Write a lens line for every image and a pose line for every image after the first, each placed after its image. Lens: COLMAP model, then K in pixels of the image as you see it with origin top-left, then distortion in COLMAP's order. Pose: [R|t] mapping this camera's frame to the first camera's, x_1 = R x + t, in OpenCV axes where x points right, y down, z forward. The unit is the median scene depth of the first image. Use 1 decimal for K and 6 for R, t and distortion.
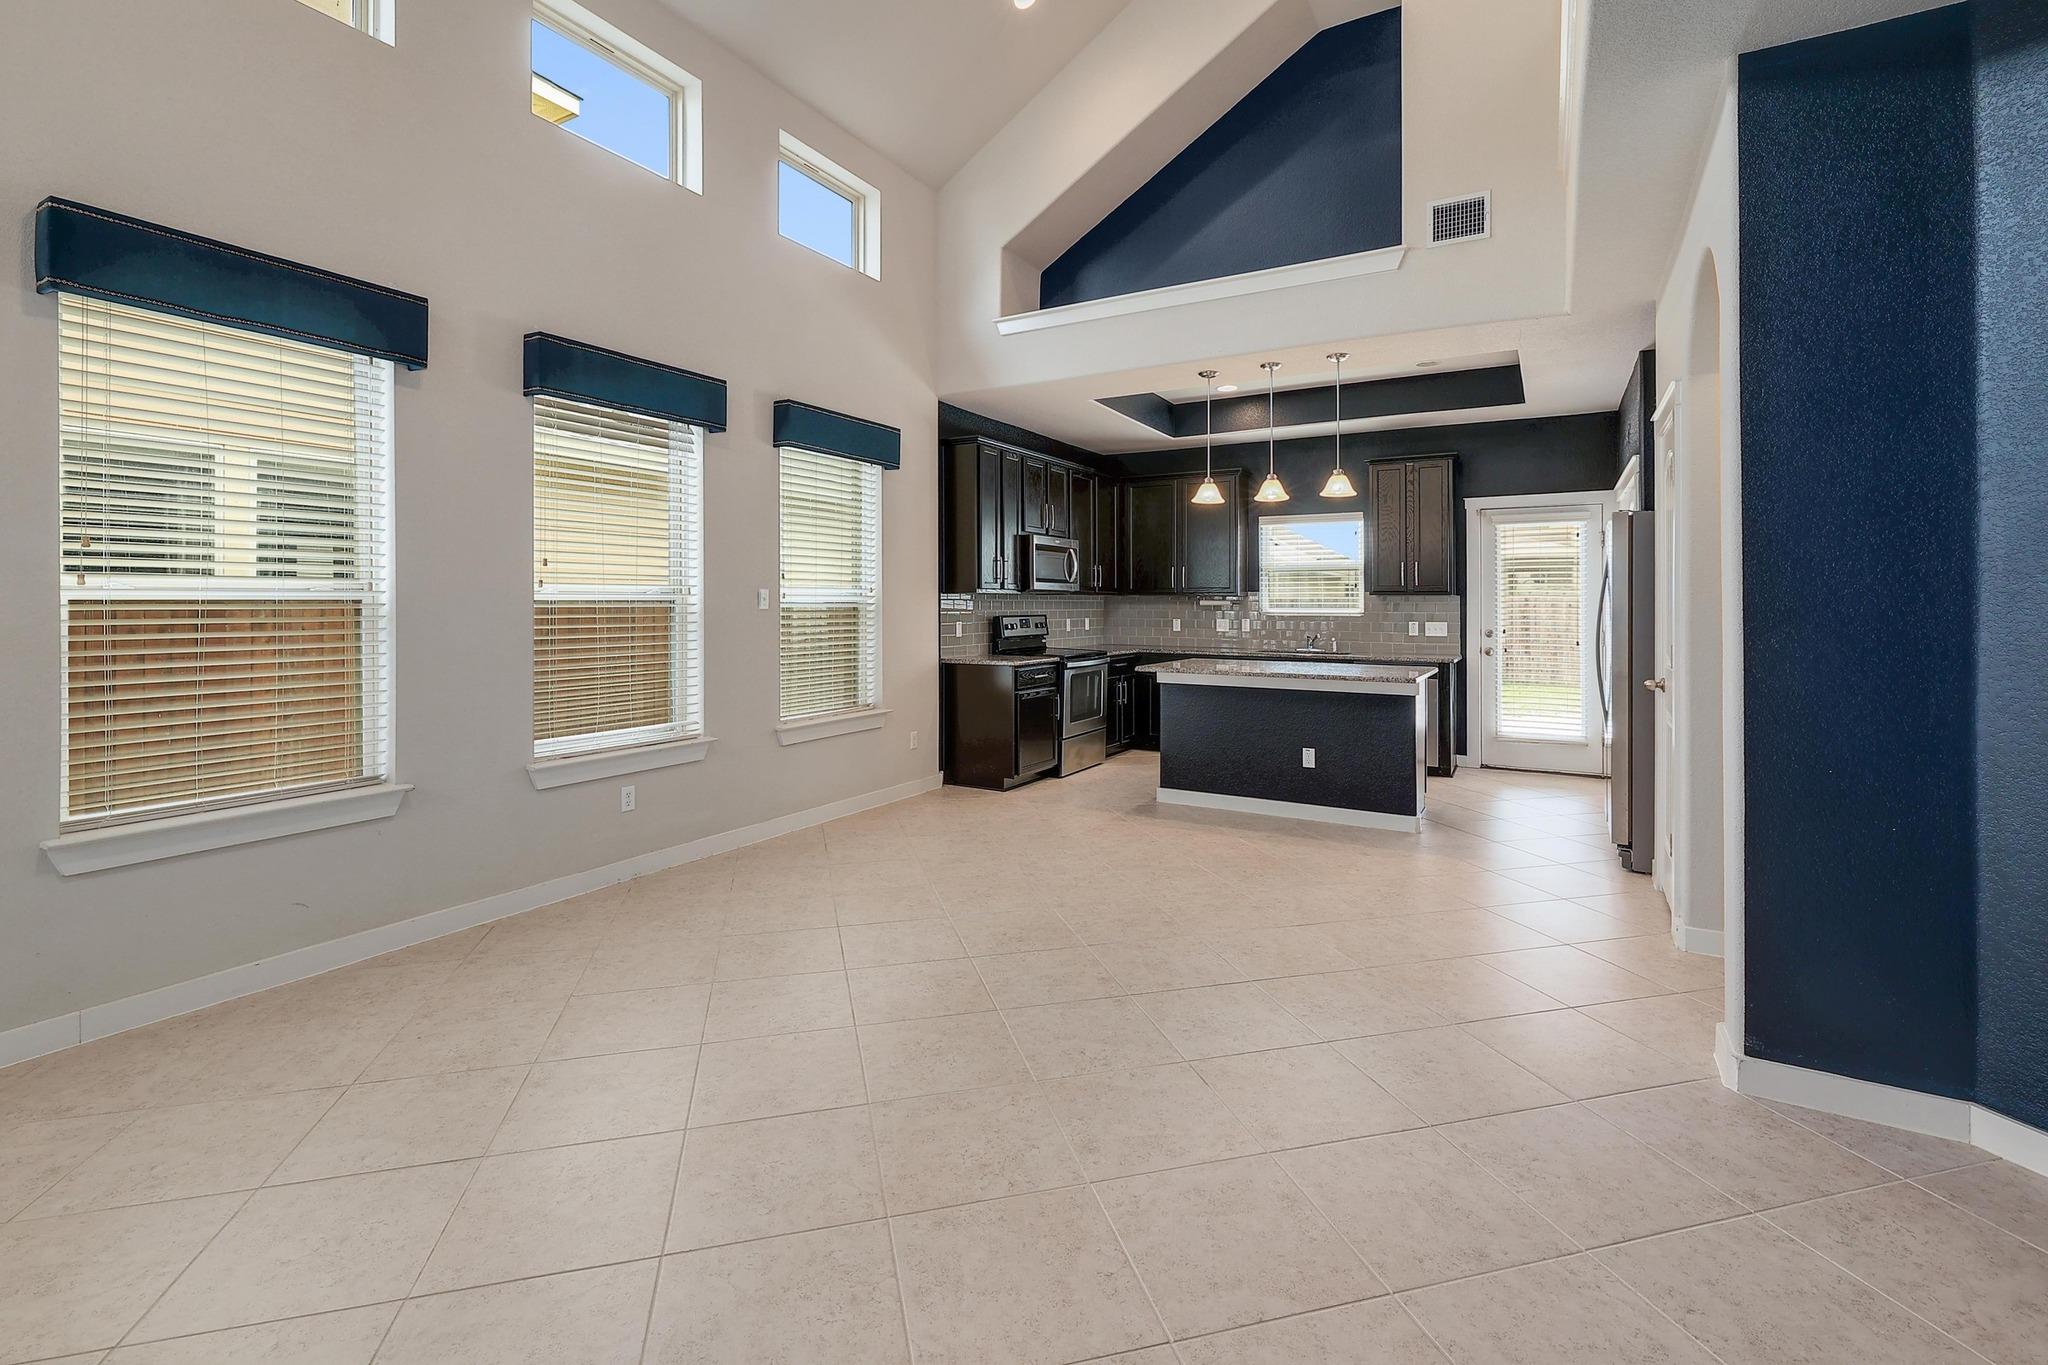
lens RADIAL K [[902.5, 0, 1023.0], [0, 902.5, 601.4], [0, 0, 1]] dist [-0.002893, -0.000511]
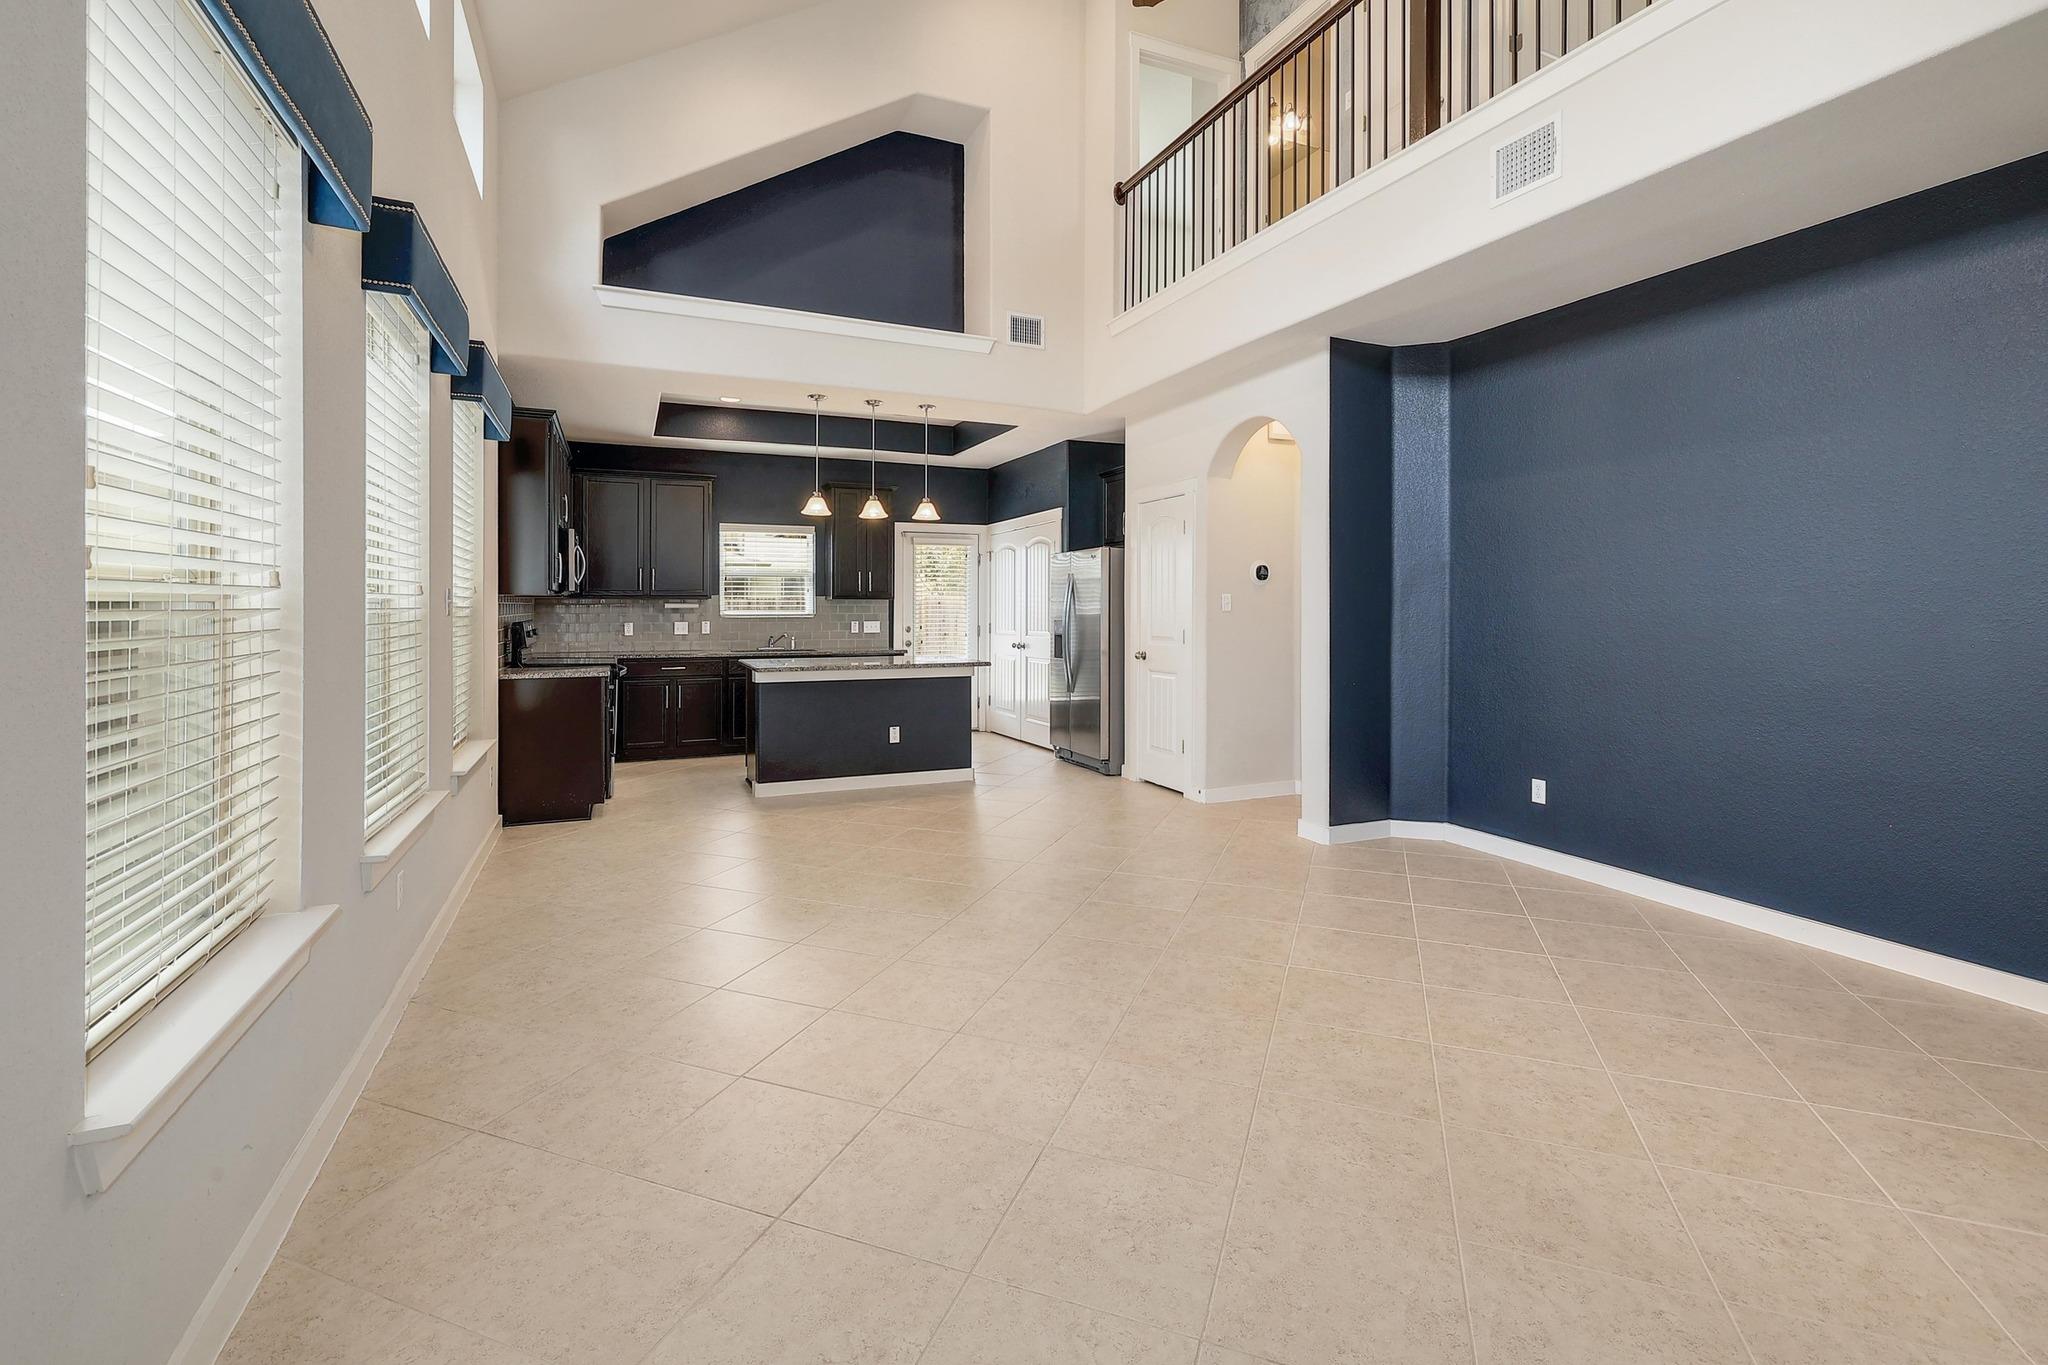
lens RADIAL K [[902.5, 0, 1023.0], [0, 902.5, 601.4], [0, 0, 1]] dist [-0.002893, -0.000511]
pose [[0.587137, 0.002713, 0.809483, -0.494128], [-0.001137, 0.999996, -0.002527, -0.001133], [-0.809487, 0.000564, 0.587138, 0.141297]]
